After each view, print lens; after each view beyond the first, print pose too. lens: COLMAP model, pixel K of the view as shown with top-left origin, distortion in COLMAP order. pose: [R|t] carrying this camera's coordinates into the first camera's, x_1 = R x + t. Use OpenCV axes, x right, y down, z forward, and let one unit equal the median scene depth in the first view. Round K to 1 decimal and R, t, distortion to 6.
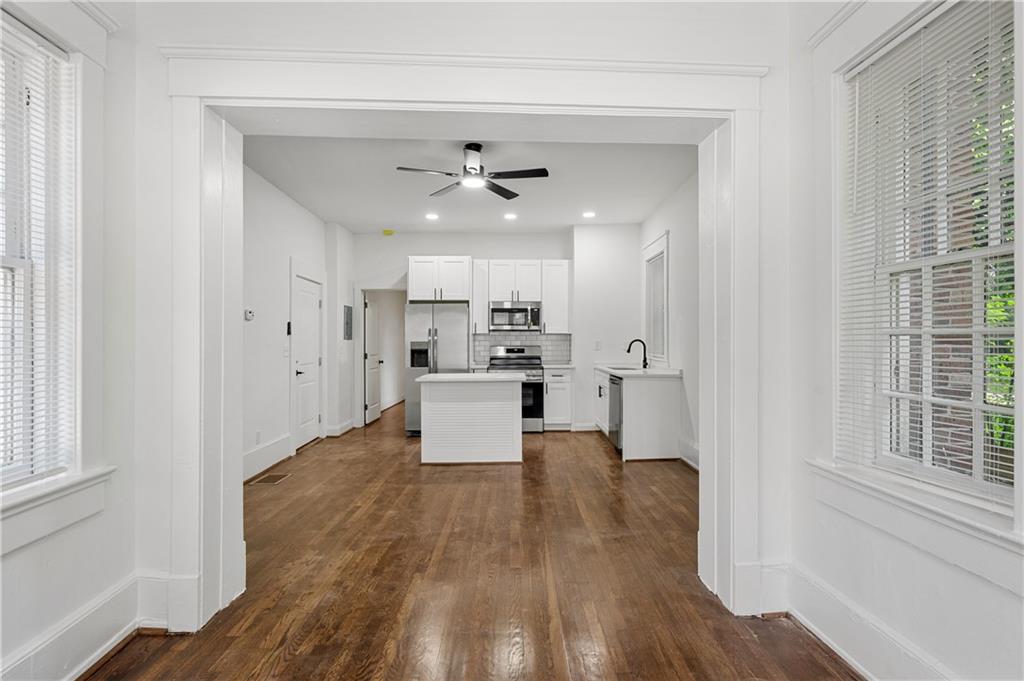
lens RADIAL K [[530.4, 0, 519.0], [0, 530.4, 339.7], [0, 0, 1]] dist [-0.005130, 0.001695]
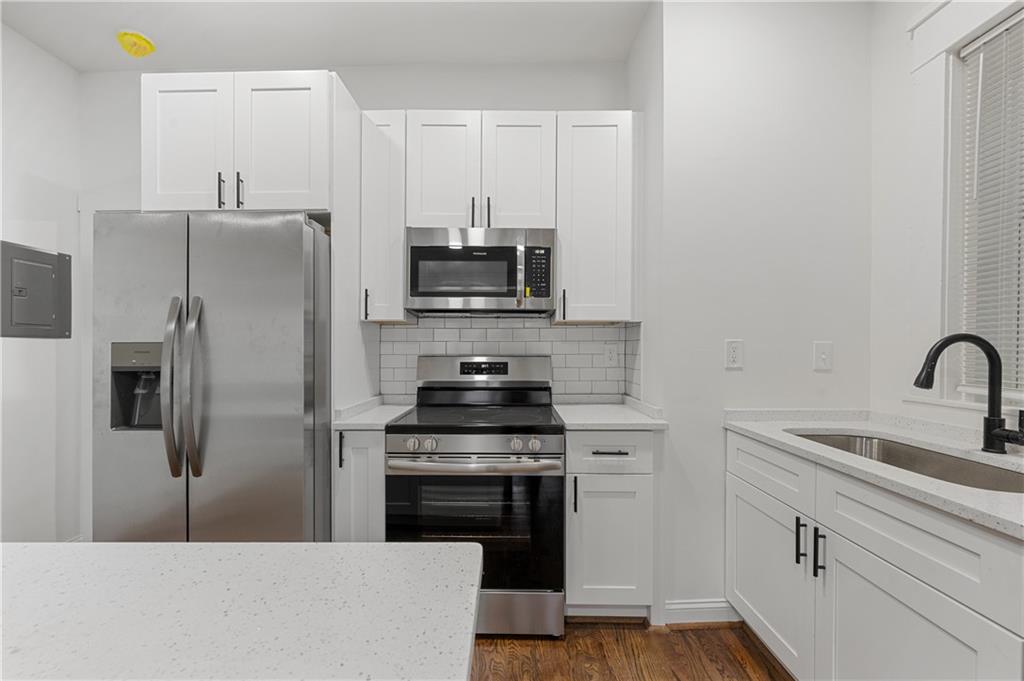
lens RADIAL K [[406.2, 0, 502.6], [0, 406.2, 350.7], [0, 0, 1]] dist [-0.002313, -0.000931]
pose [[0.999543, 0.003290, -0.030057, 0.017437], [-0.002953, 0.999932, 0.011246, 0.005633], [0.030092, -0.011152, 0.999485, 0.821859]]
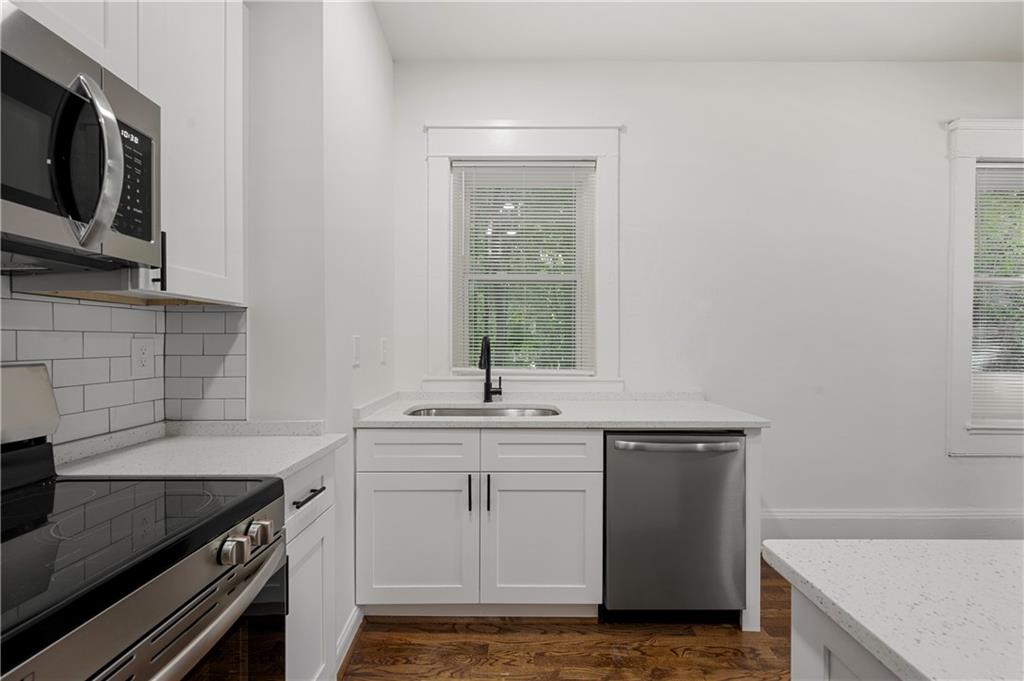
lens RADIAL K [[406.2, 0, 519.0], [0, 406.2, 341.9], [0, 0, 1]] dist [-0.002313, -0.000931]
pose [[0.003210, 0.004407, 0.999985, -0.099627], [-0.004177, 0.999982, -0.004393, 0.005536], [-0.999986, -0.004162, 0.003228, 0.988822]]
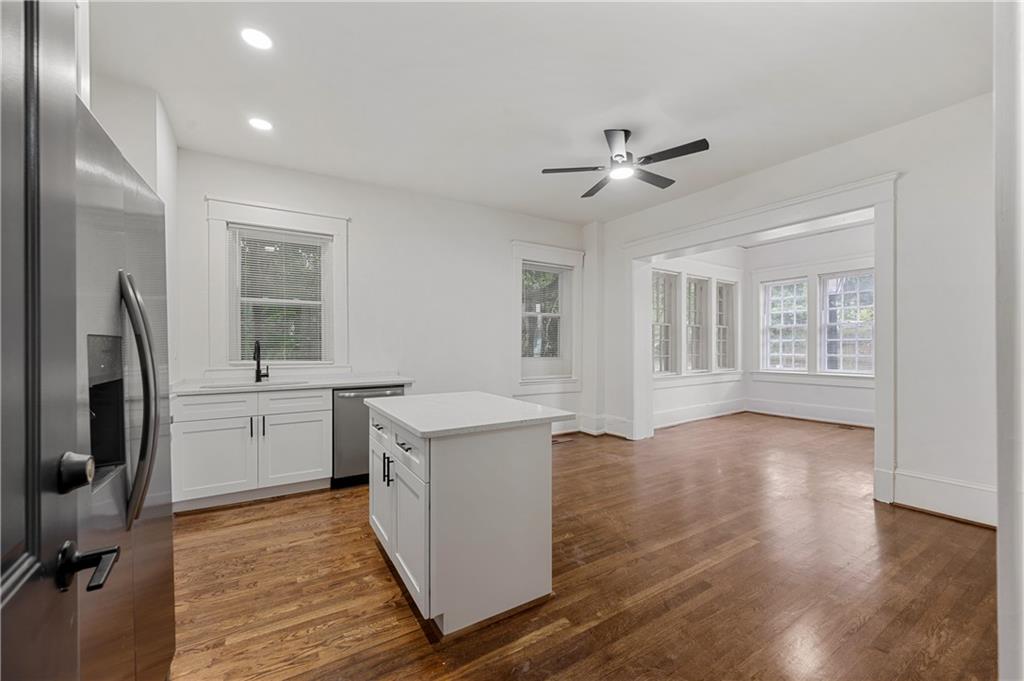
lens RADIAL K [[406.2, 0, 518.3], [0, 406.2, 341.5], [0, 0, 1]] dist [-0.002313, -0.000931]
pose [[-0.518802, 0.008363, 0.854853, -0.397674], [0.004437, 0.999965, -0.007090, 0.005983], [-0.854883, 0.000114, -0.518821, 1.000208]]
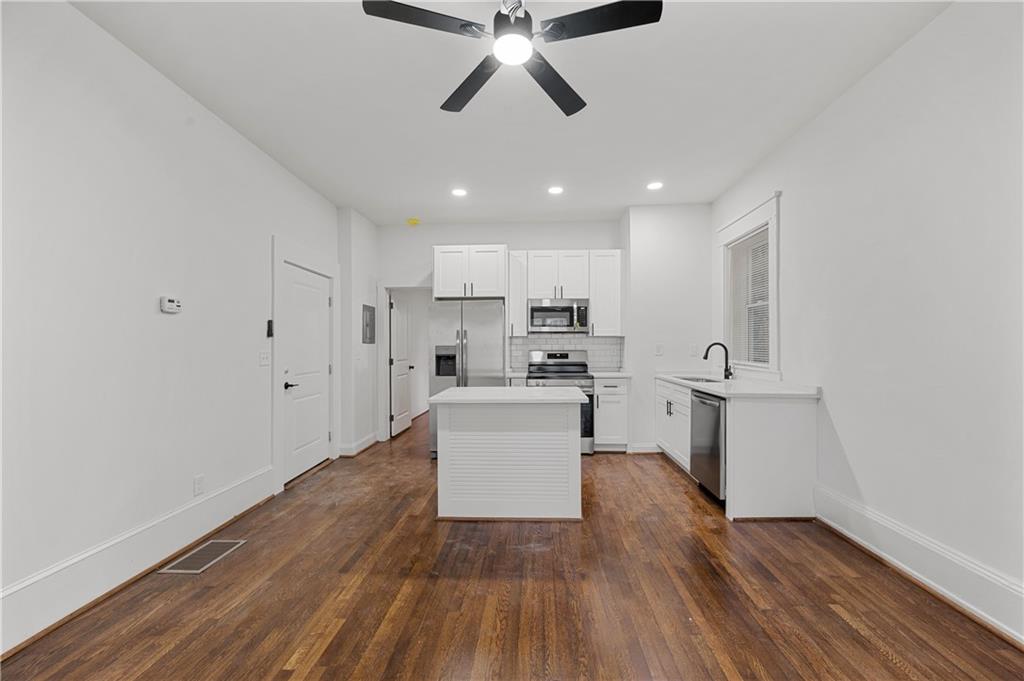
lens RADIAL K [[406.2, 0, 516.2], [0, 406.2, 343.9], [0, 0, 1]] dist [-0.002313, -0.000931]
pose [[0.997876, -0.001118, -0.065132, -0.036589], [0.001078, 0.999999, -0.000658, 0.001346], [0.065133, 0.000586, 0.997876, 0.383412]]
